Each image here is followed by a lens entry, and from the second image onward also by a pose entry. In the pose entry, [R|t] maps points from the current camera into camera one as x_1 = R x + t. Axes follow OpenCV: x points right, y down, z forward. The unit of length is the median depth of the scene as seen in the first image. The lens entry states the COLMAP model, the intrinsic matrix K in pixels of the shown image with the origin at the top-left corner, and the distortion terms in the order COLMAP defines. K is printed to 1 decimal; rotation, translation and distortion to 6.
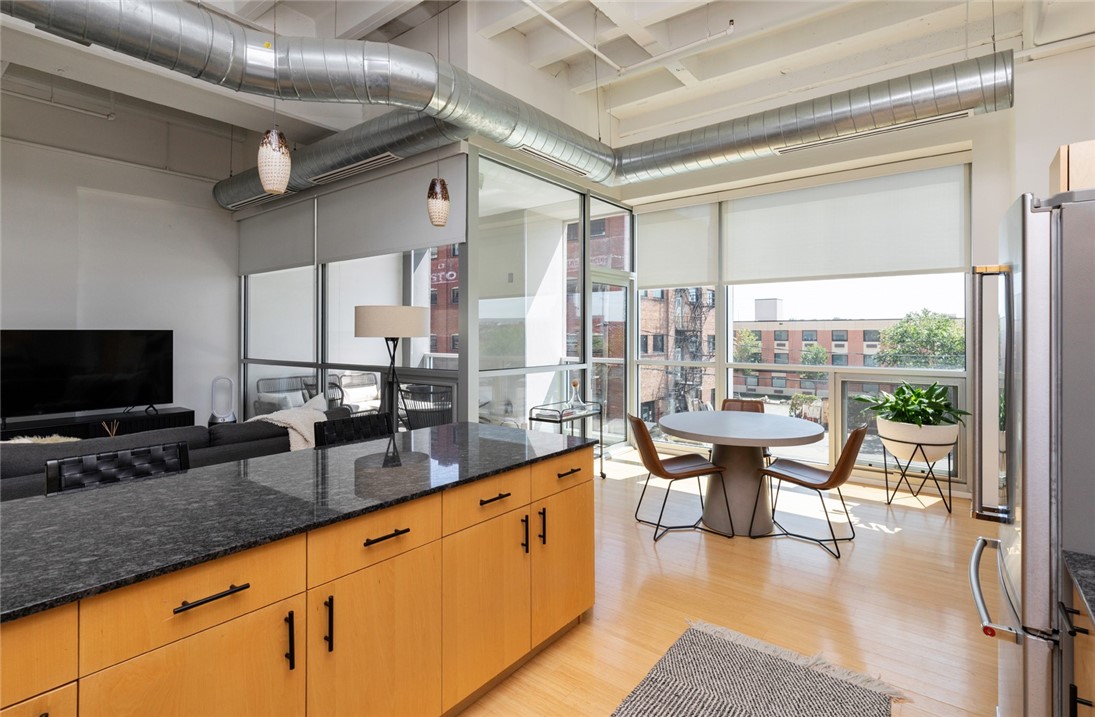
lens RADIAL K [[498.8, 0, 485.7], [0, 498.8, 339.4], [0, 0, 1]] dist [0.037736, -0.000307]
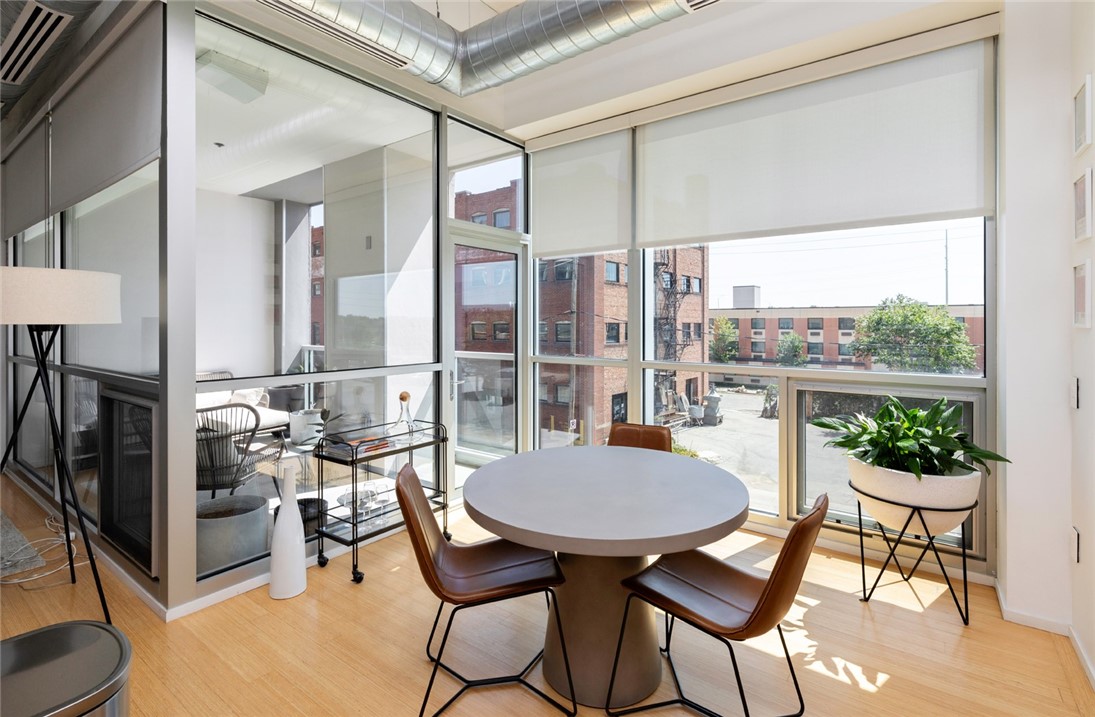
lens RADIAL K [[530.2, 0, 474.7], [0, 530.2, 331.8], [0, 0, 1]] dist [0.020786, 0.000729]
pose [[0.999149, -0.001526, 0.041213, 0.241290], [0.001225, 0.999972, 0.007316, 0.000979], [-0.041223, -0.007259, 0.999124, 0.310241]]
